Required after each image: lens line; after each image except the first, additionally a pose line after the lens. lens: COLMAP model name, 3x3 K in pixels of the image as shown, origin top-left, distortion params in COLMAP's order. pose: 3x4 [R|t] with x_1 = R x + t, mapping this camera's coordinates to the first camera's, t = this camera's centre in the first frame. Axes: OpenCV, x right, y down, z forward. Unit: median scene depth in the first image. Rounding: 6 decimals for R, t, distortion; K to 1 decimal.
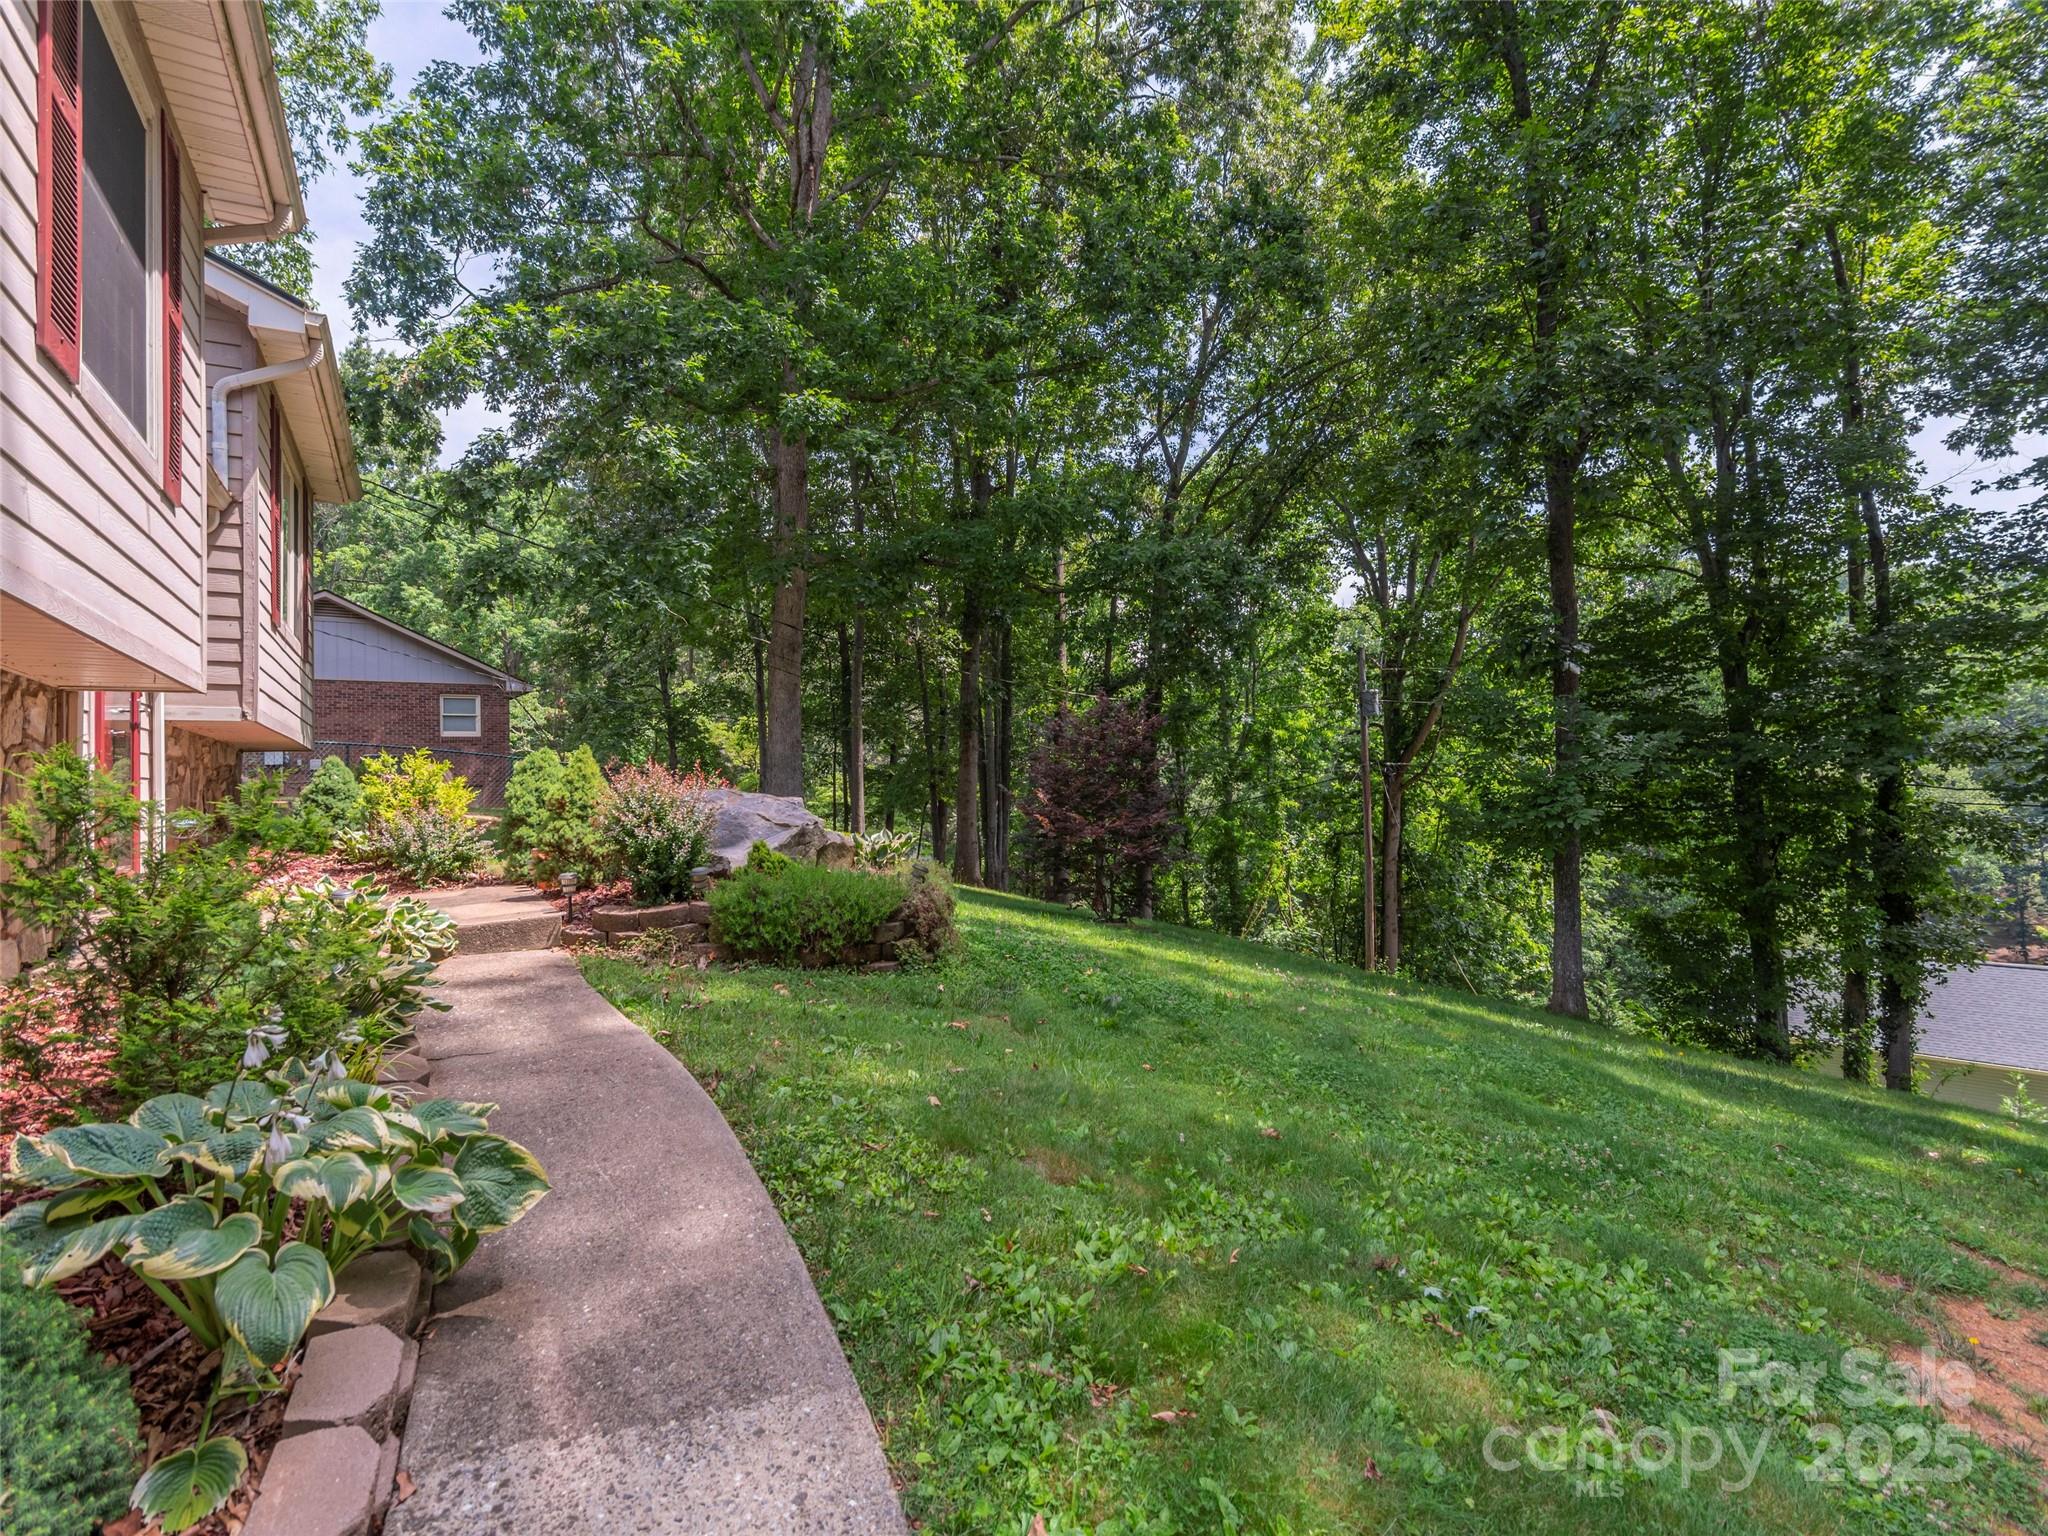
lens RADIAL K [[1003.1, 0, 1017.7], [0, 1003.1, 760.0], [0, 0, 1]] dist [-0.000917, 0.000819]
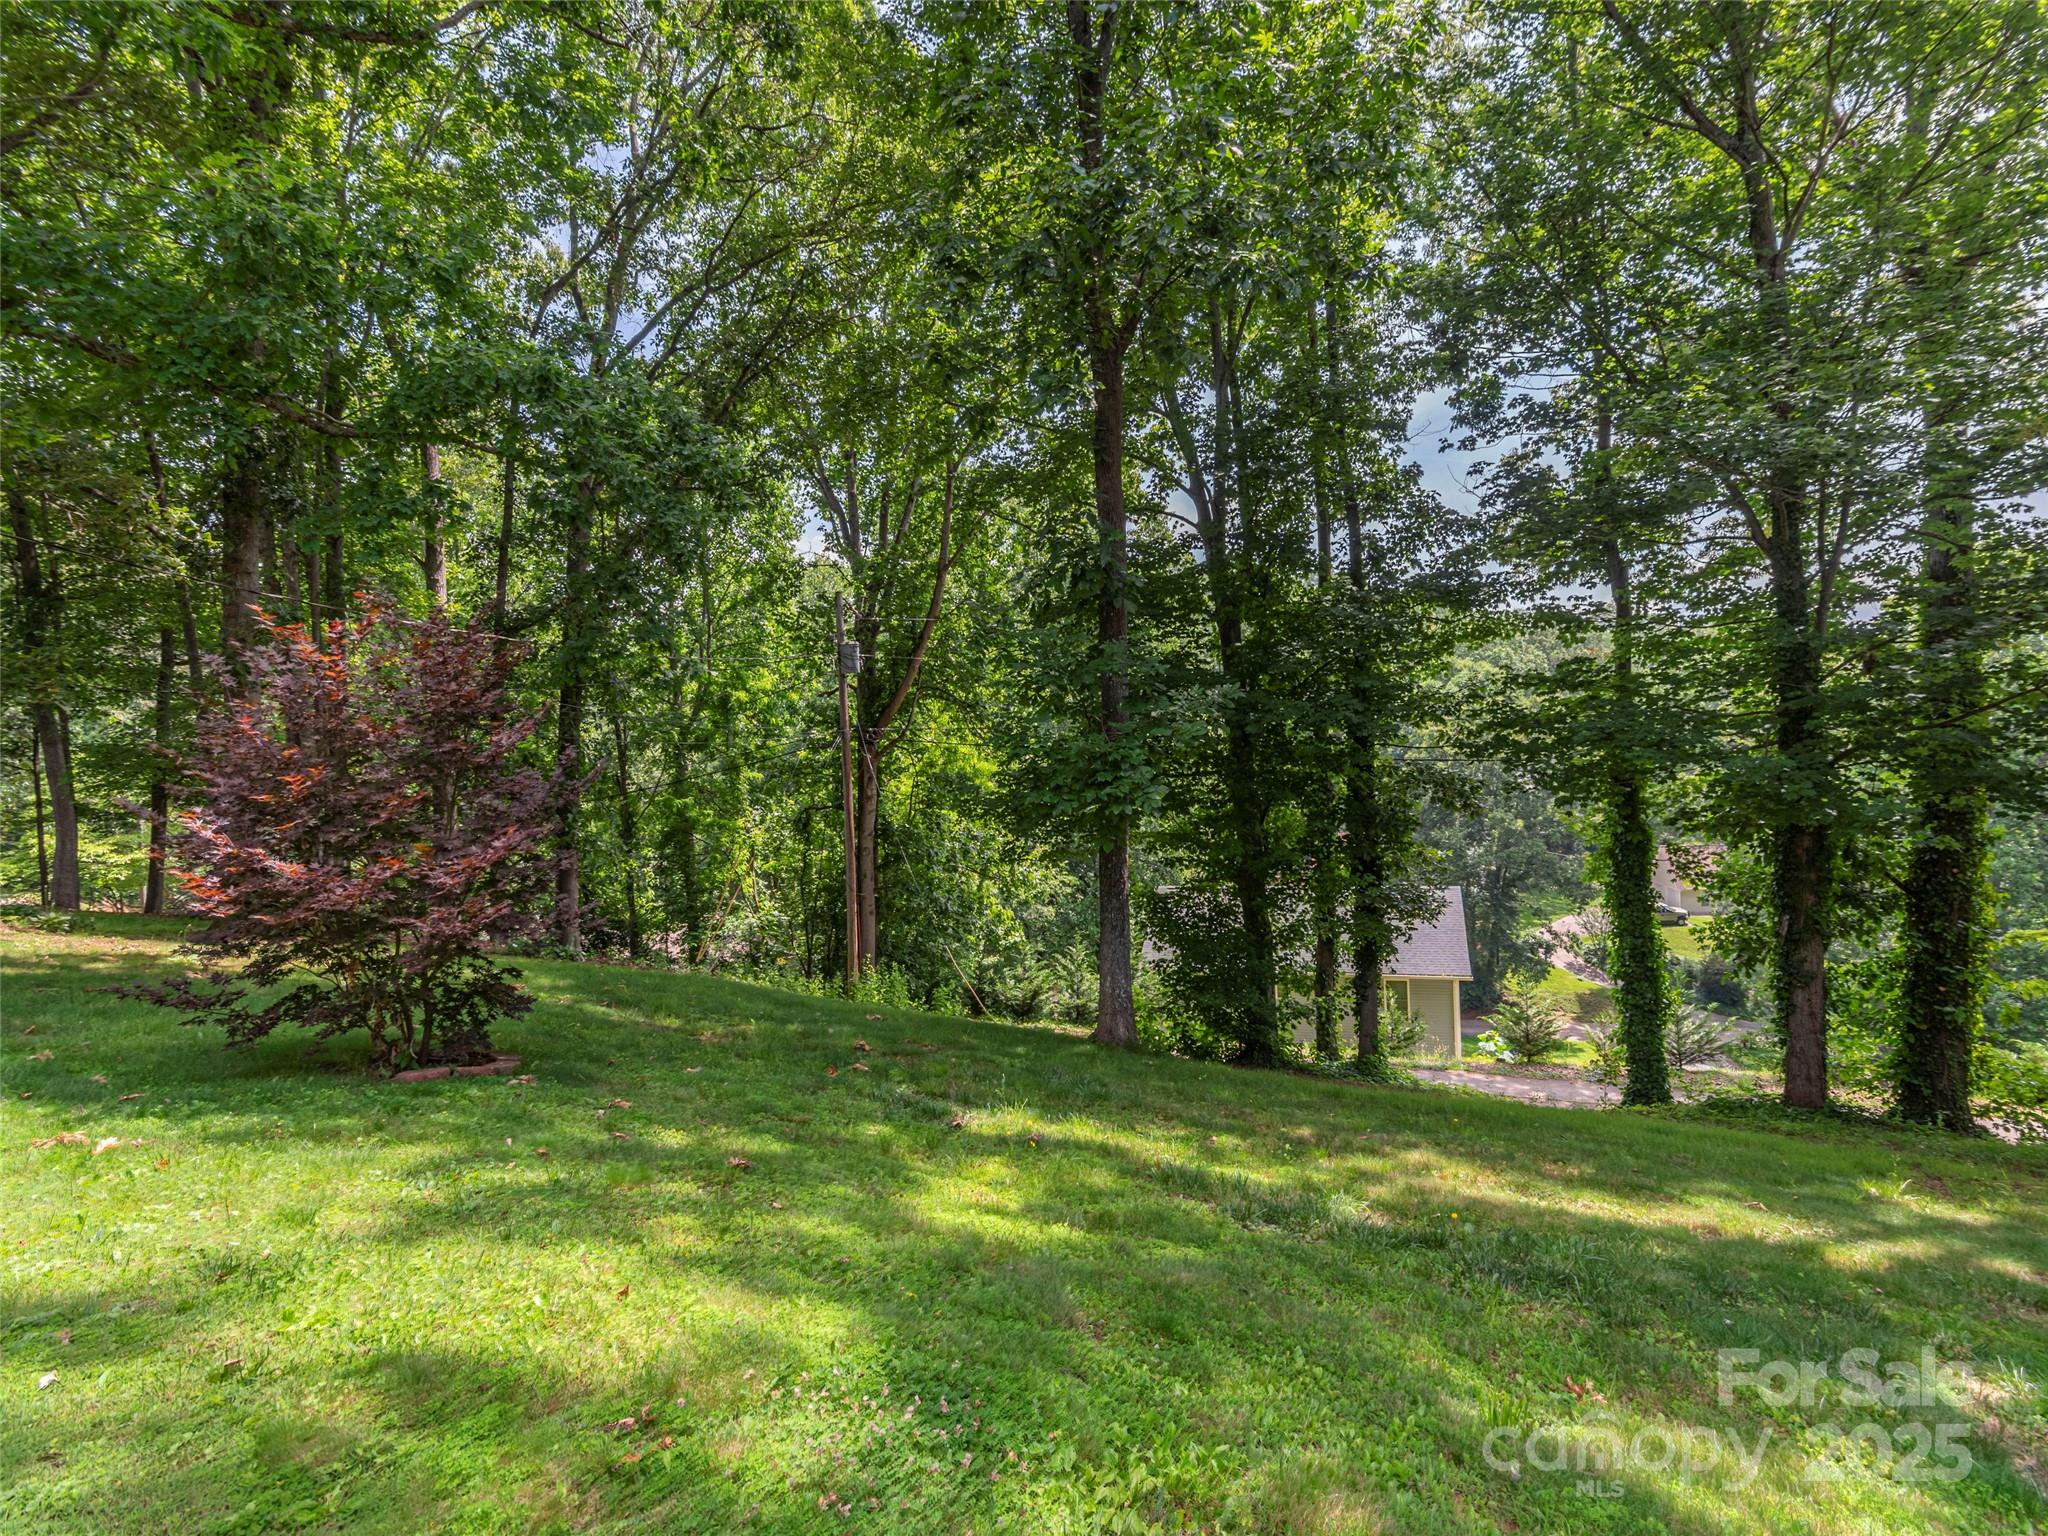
lens RADIAL K [[1003.1, 0, 1017.7], [0, 1003.1, 760.0], [0, 0, 1]] dist [-0.000917, 0.000819]
pose [[0.863381, -0.024721, 0.503947, 0.036435], [0.008164, 0.999353, 0.035037, 0.001228], [-0.504487, -0.026136, 0.863024, 0.156727]]
